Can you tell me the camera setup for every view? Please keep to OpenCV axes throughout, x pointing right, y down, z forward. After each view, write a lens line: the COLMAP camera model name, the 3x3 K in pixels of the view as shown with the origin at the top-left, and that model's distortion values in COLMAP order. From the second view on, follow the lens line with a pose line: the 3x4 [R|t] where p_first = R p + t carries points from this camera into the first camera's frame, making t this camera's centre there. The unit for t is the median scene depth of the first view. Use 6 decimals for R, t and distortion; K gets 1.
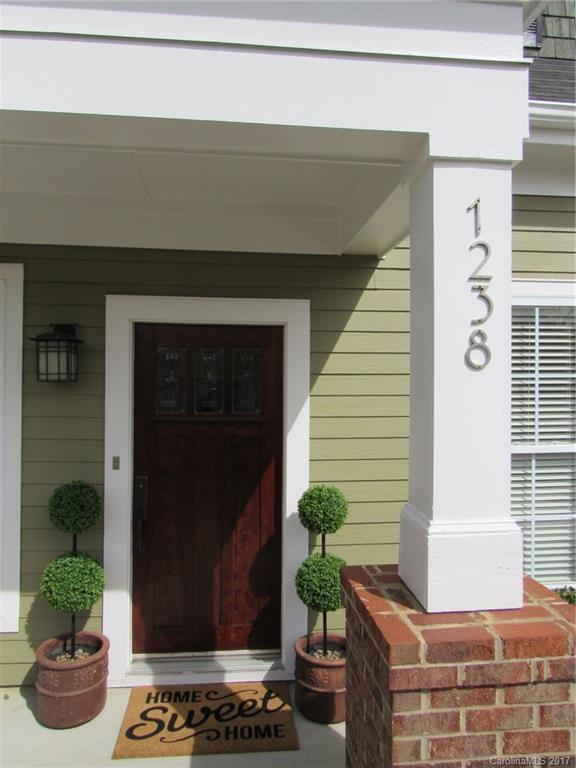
lens RADIAL K [[543.9, 0, 288.0], [0, 543.9, 384.0], [0, 0, 1]] dist [-0.000155, 0.000752]
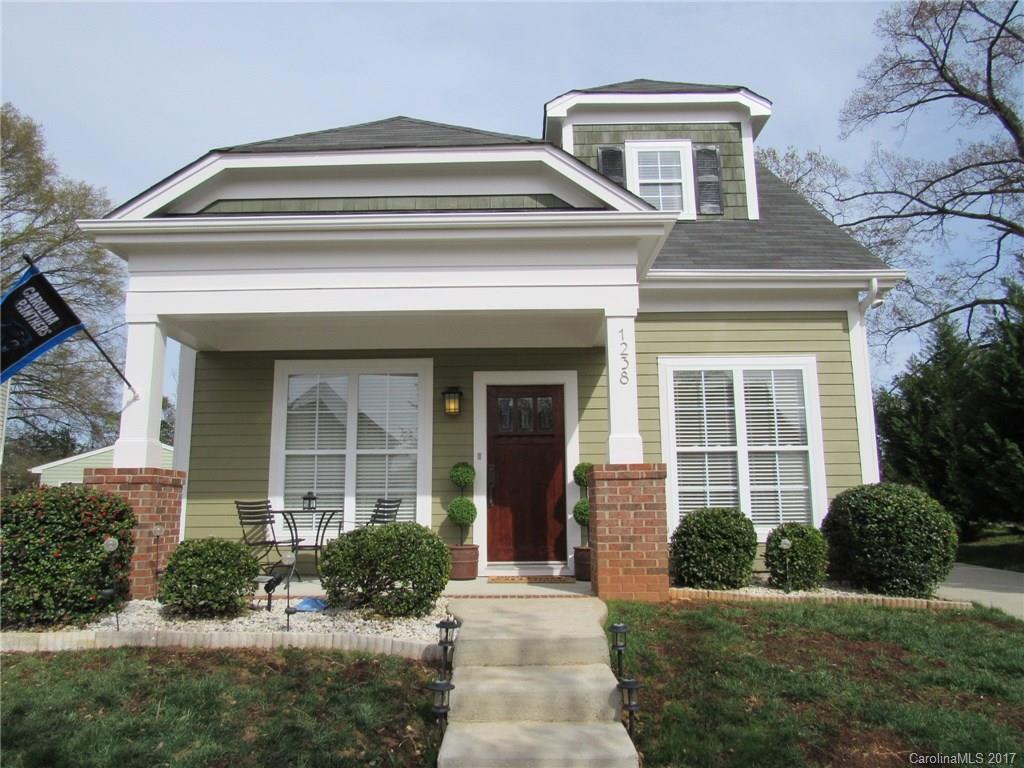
lens RADIAL K [[718.0, 0, 512.0], [0, 718.0, 384.0], [0, 0, 1]] dist [-0.032260, 0.003742]
pose [[0.993743, -0.037217, -0.105311, 0.081214], [0.018089, 0.984033, -0.177065, 0.354337], [0.110219, 0.174052, 0.978549, -1.574308]]
